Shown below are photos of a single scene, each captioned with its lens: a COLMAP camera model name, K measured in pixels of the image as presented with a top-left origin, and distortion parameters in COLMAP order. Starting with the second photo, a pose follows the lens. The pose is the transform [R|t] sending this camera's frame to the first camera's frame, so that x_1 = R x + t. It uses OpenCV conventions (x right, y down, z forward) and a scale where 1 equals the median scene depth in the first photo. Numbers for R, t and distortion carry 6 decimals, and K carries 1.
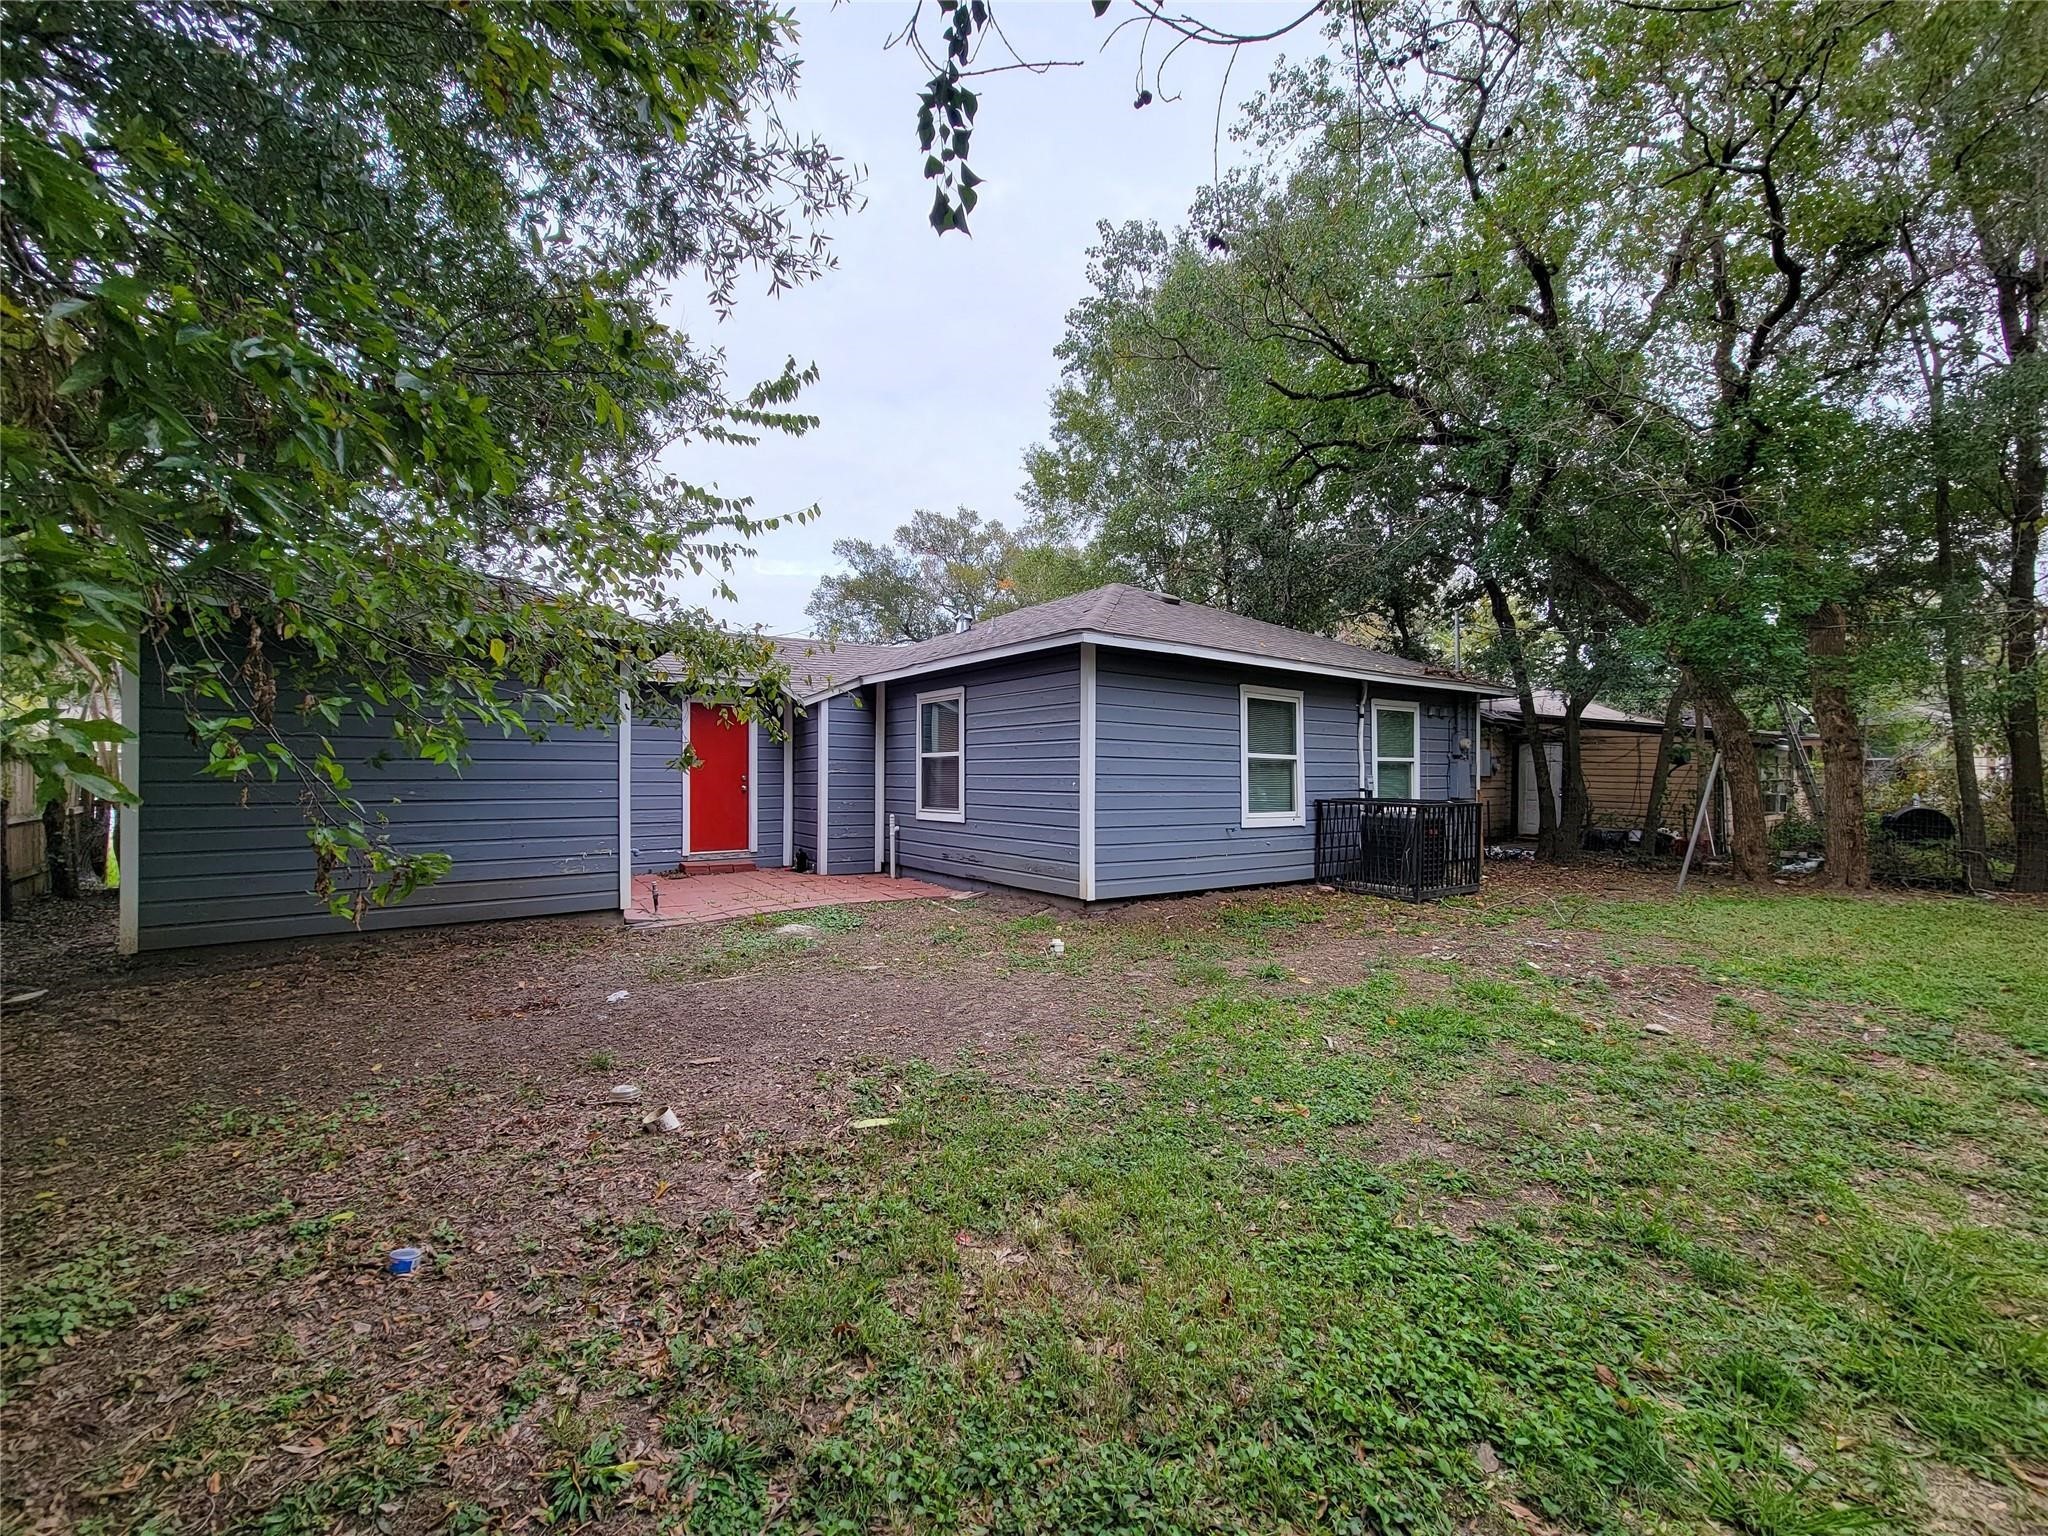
lens RADIAL K [[834.8, 0, 1023.5], [0, 834.8, 776.3], [0, 0, 1]] dist [-0.003601, -0.000712]
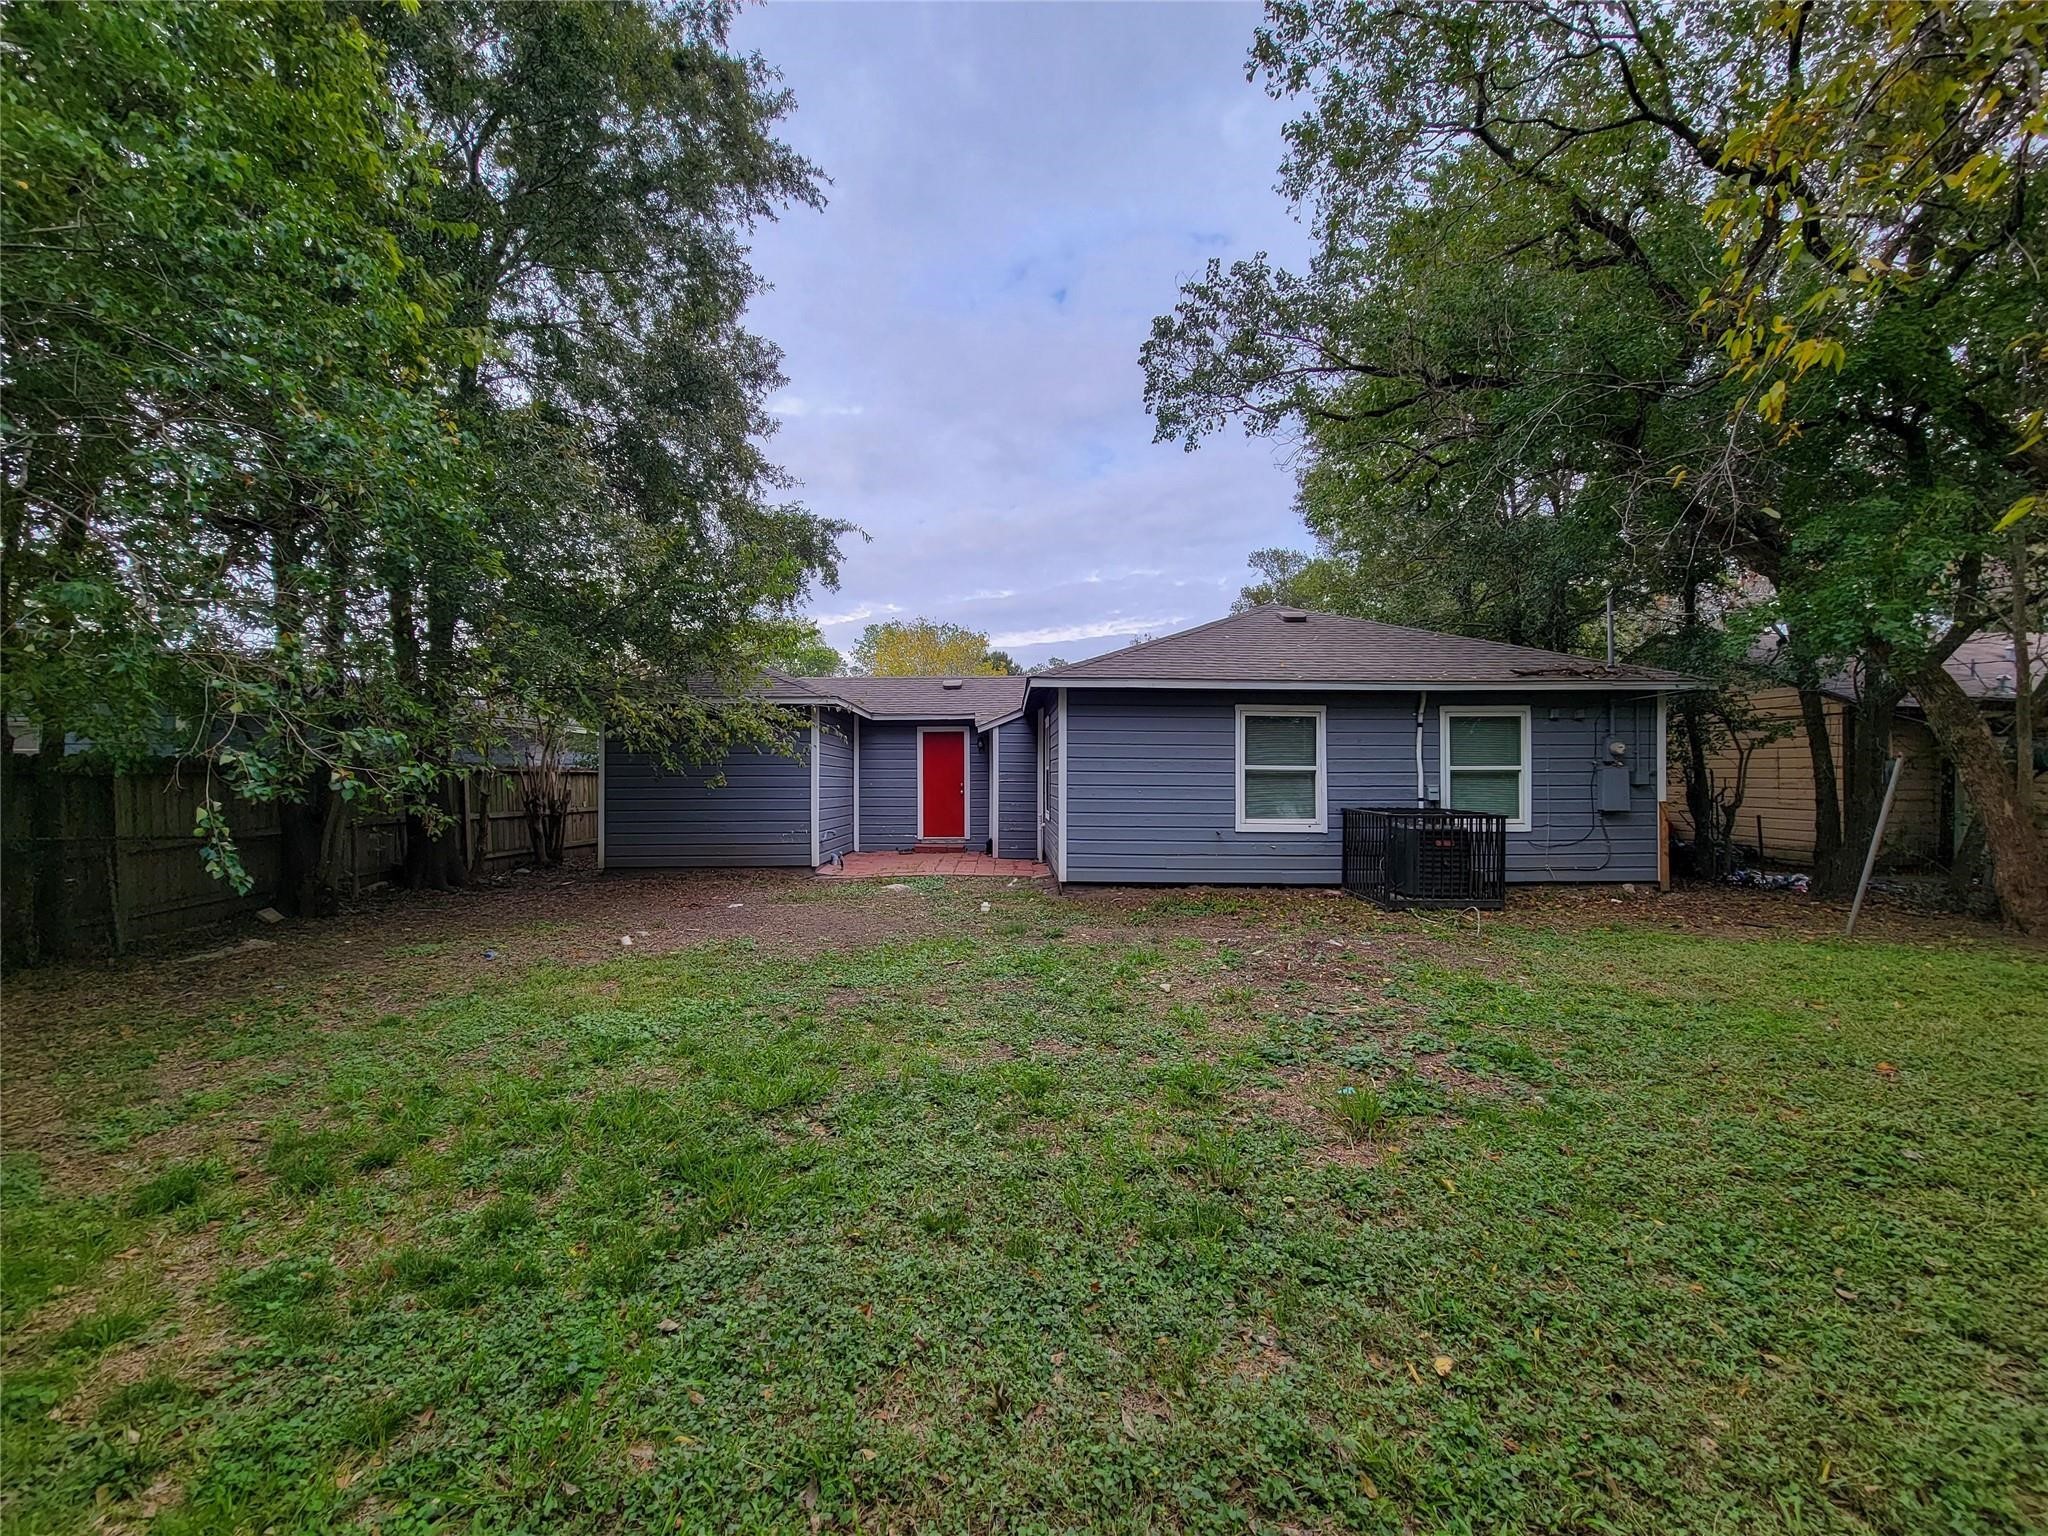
lens RADIAL K [[834.8, 0, 1024.4], [0, 834.8, 770.0], [0, 0, 1]] dist [-0.003601, -0.000712]
pose [[0.824247, -0.006270, -0.566196, 0.630078], [0.001142, 0.999955, -0.009411, -0.010642], [0.566230, 0.007110, 0.824217, -0.086250]]
